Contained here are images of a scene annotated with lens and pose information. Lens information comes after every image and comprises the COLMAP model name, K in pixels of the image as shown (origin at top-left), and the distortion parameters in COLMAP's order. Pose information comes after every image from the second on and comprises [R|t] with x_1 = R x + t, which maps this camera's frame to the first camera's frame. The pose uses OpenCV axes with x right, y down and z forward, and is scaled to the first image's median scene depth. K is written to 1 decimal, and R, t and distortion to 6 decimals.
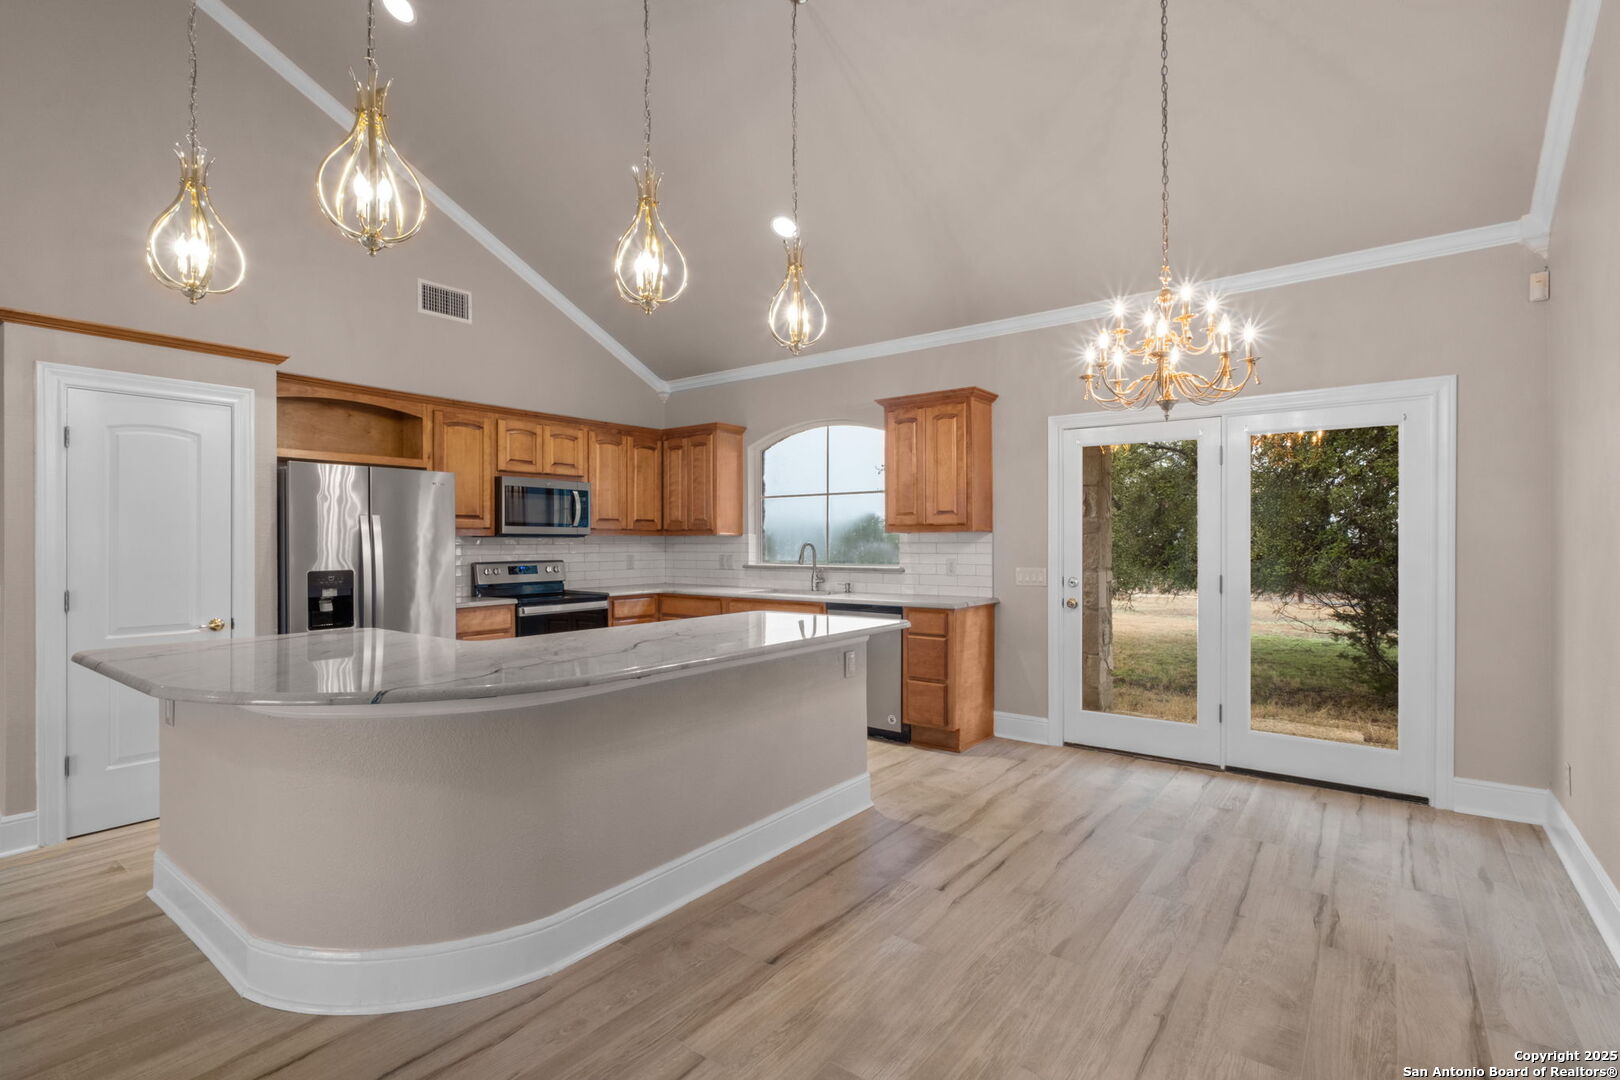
lens RADIAL K [[677.1, 0, 810.0], [0, 677.1, 540.0], [0, 0, 1]] dist [0.000534, 0.000138]
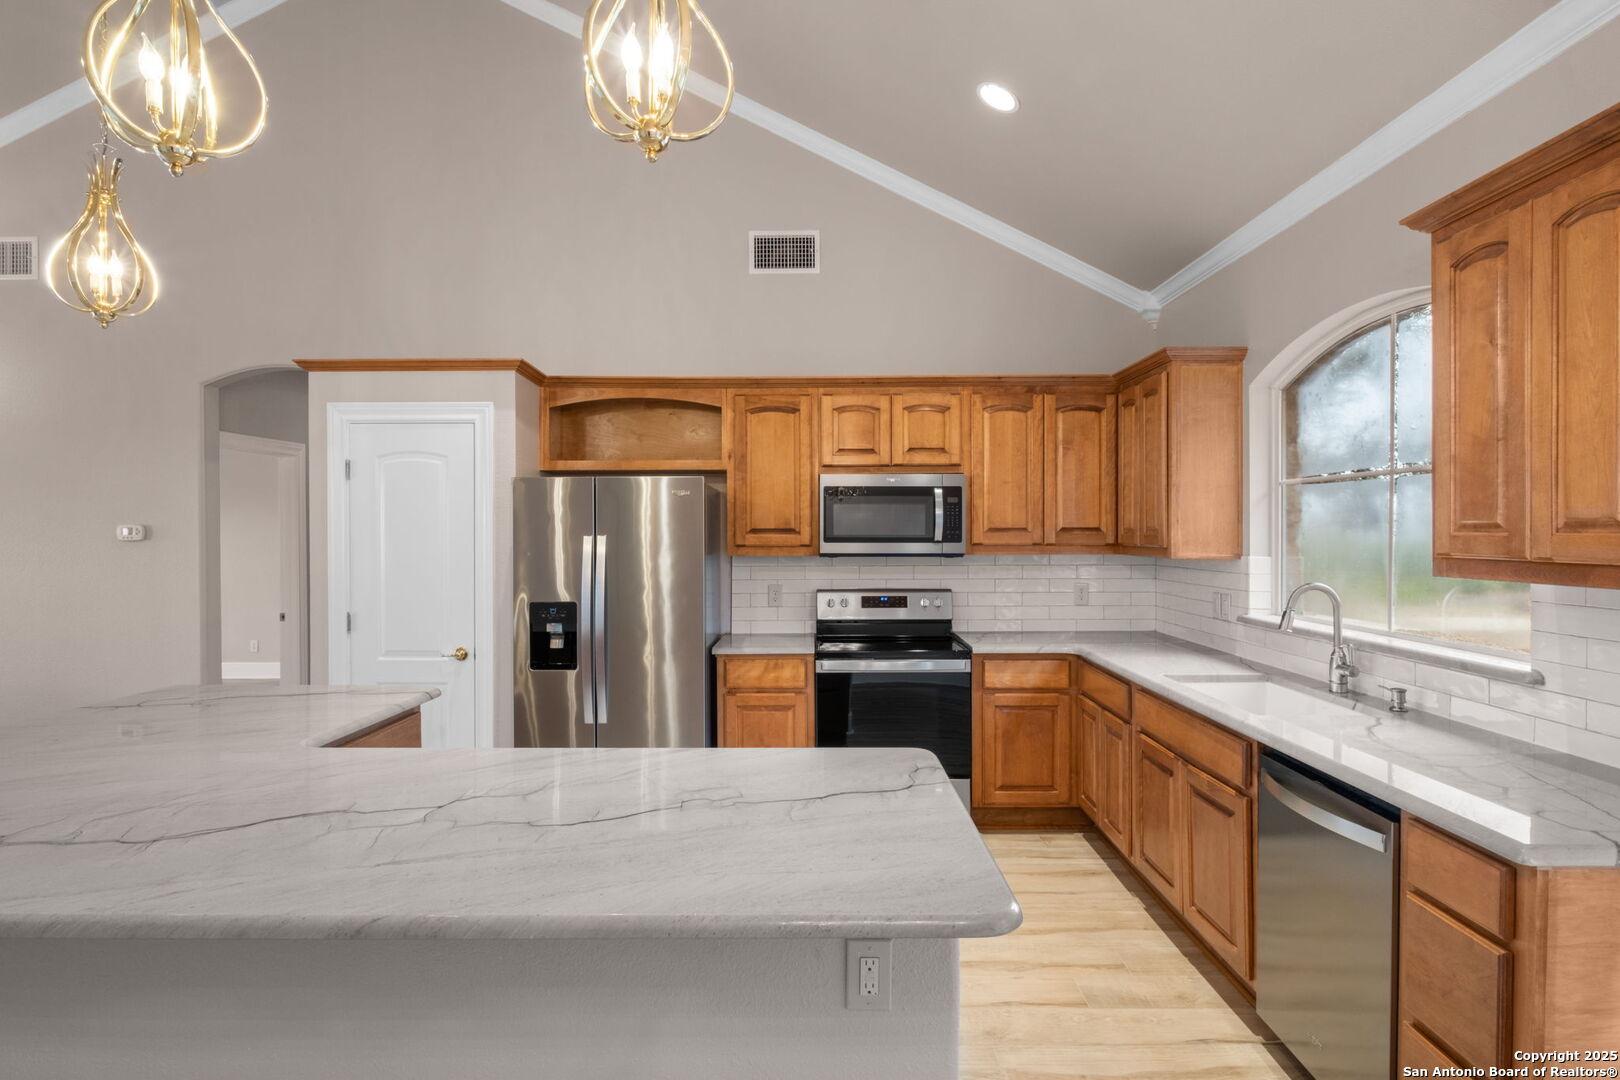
lens RADIAL K [[839.4, 0, 810.0], [0, 839.4, 540.0], [0, 0, 1]] dist [-0.002545, -0.000859]
pose [[0.633398, 0.008365, -0.773781, 0.210615], [-0.002854, 0.999960, 0.008474, -0.028358], [0.773821, -0.003159, 0.633397, 0.383822]]
